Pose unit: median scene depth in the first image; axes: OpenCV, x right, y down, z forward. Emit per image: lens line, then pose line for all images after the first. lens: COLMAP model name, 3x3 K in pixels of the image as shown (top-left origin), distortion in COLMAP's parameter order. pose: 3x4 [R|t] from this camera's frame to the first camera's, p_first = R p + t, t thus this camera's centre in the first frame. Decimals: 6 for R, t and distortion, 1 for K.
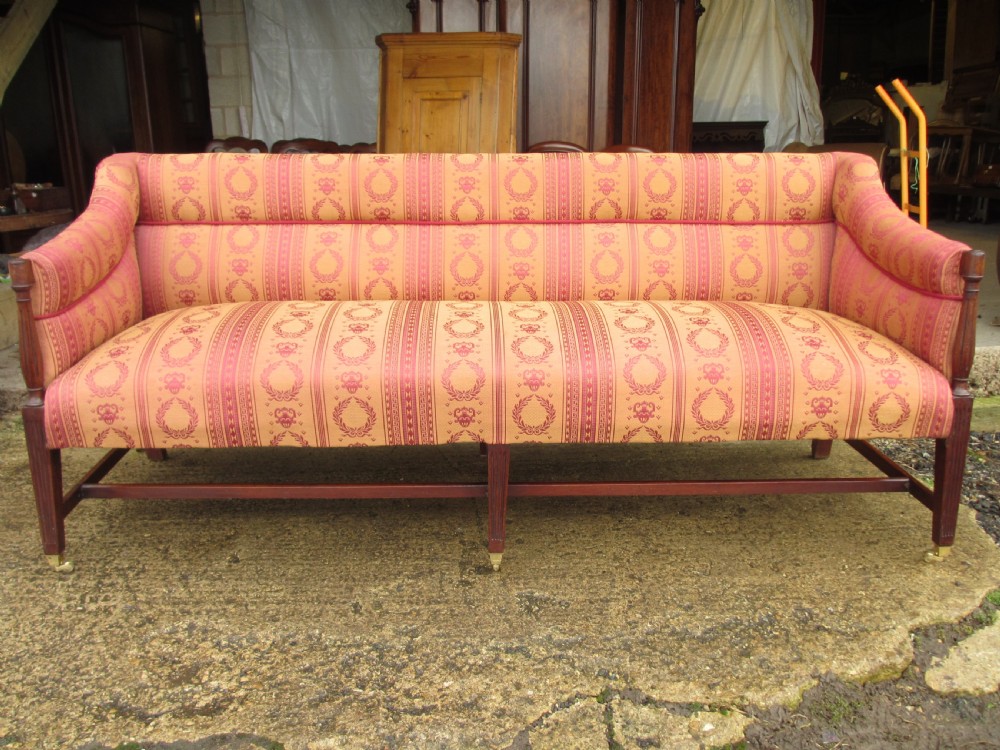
lens RADIAL K [[814.5, 0, 505.3], [0, 814.5, 378.5], [0, 0, 1]] dist [-0.062056, 0.016183]
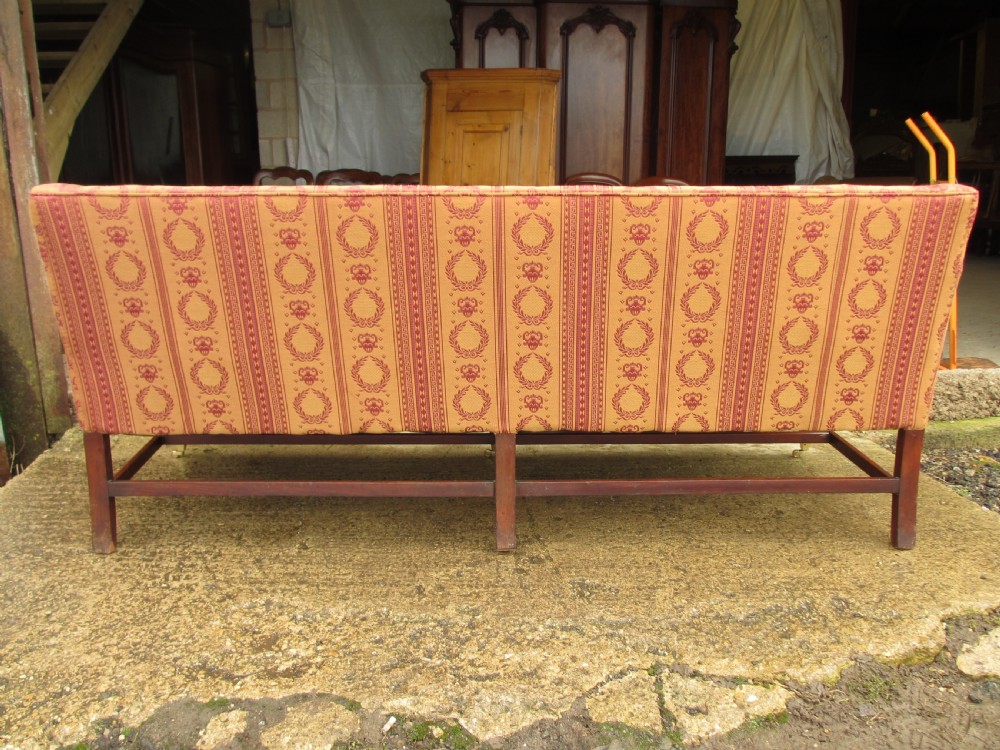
lens RADIAL K [[814.2, 0, 500.0], [0, 814.2, 375.0], [0, 0, 1]] dist [-0.064504, 0.016826]
pose [[0.999172, 0.014741, -0.037919, -0.042088], [-0.016432, 0.998867, -0.044664, 0.045515], [0.037218, 0.045250, 0.998282, -0.086666]]
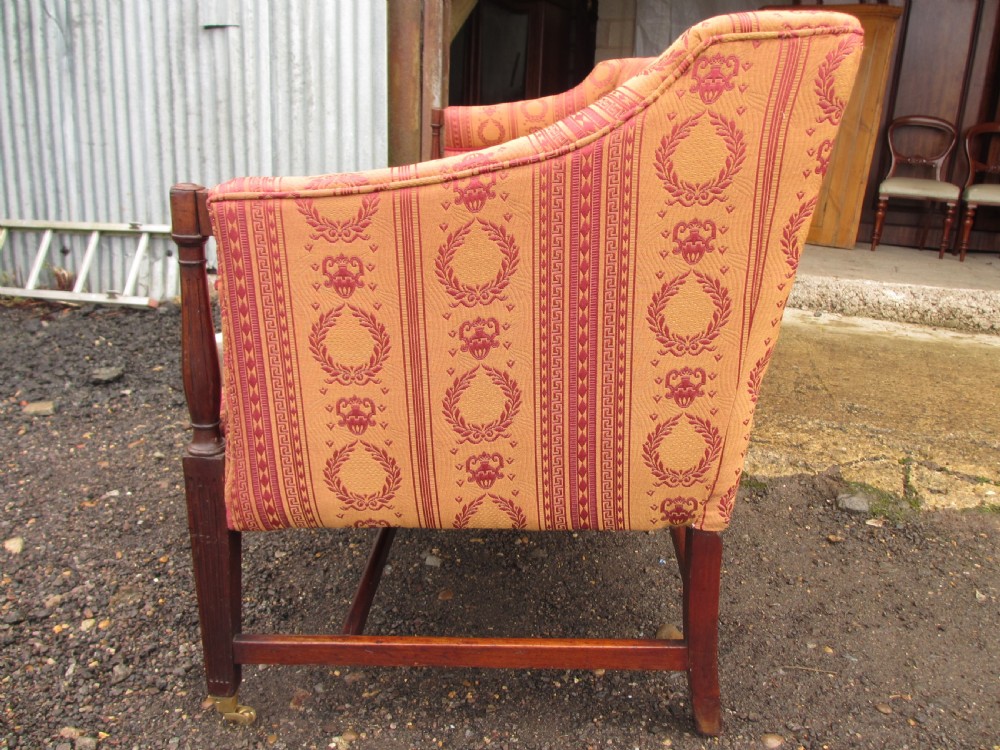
lens RADIAL K [[803.1, 0, 500.0], [0, 803.1, 375.0], [0, 0, 1]] dist [-0.053969, 0.007363]
pose [[0.915367, 0.159128, -0.369841, -0.019980], [-0.158089, 0.986862, 0.033332, 0.276332], [0.370286, 0.027957, 0.928497, -0.356452]]
